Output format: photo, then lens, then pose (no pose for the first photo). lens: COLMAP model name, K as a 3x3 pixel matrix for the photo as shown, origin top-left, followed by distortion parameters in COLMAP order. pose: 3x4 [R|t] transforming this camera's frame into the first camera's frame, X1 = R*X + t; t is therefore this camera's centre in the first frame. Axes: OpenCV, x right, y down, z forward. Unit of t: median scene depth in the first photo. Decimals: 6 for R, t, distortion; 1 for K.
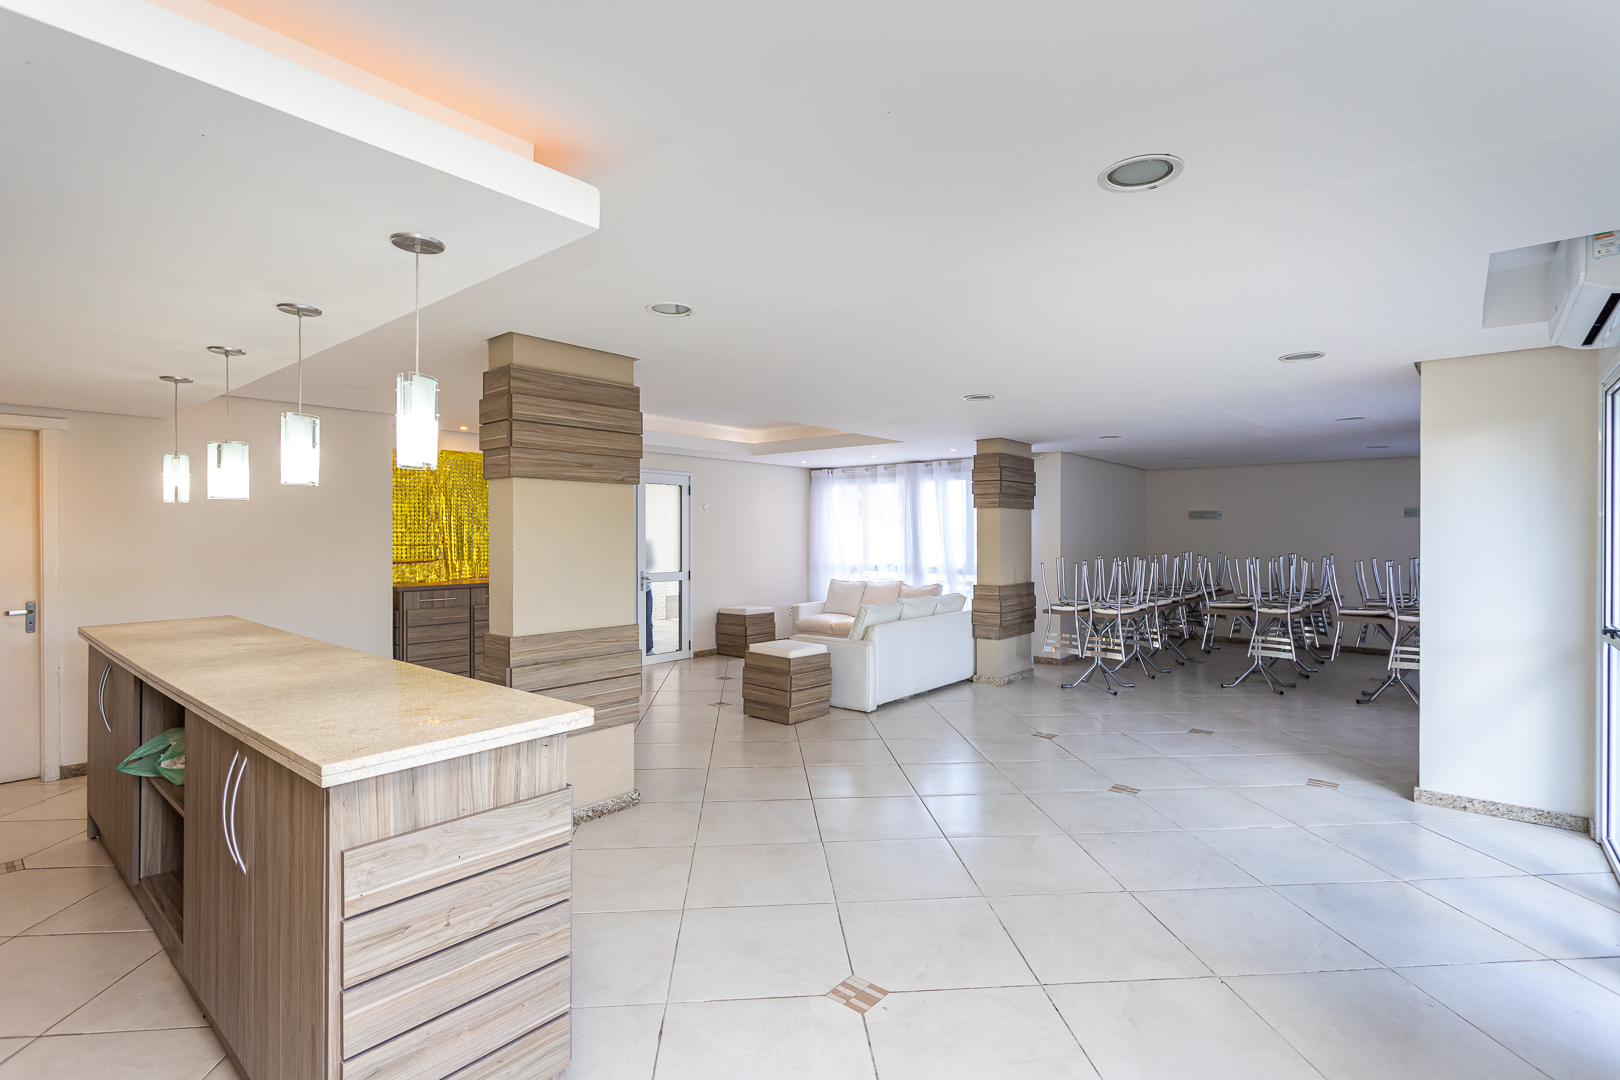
lens RADIAL K [[761.4, 0, 814.0], [0, 761.4, 536.2], [0, 0, 1]] dist [-0.002174, 0.000977]
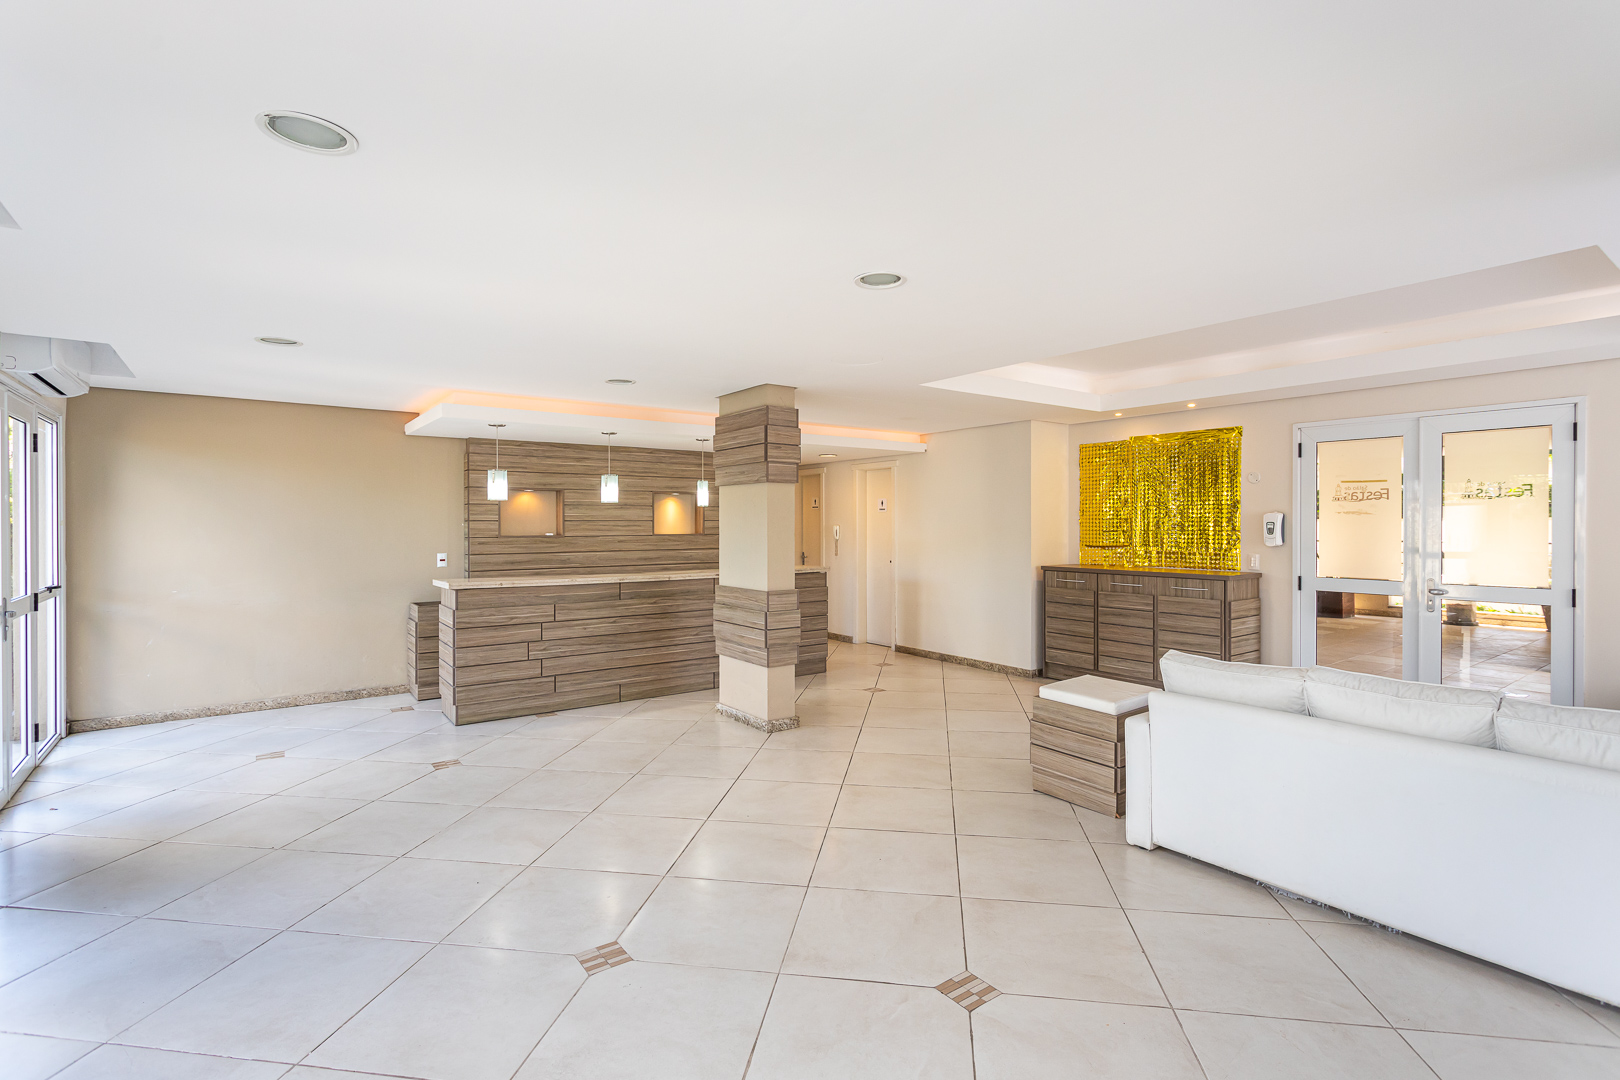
lens RADIAL K [[778.3, 0, 817.3], [0, 778.3, 523.2], [0, 0, 1]] dist [-0.001956, -0.000074]
pose [[-0.237722, 0.000105, -0.971333, 0.948380], [0.002149, 0.999998, -0.000418, 0.001889], [0.971331, -0.002187, -0.237721, 1.302825]]
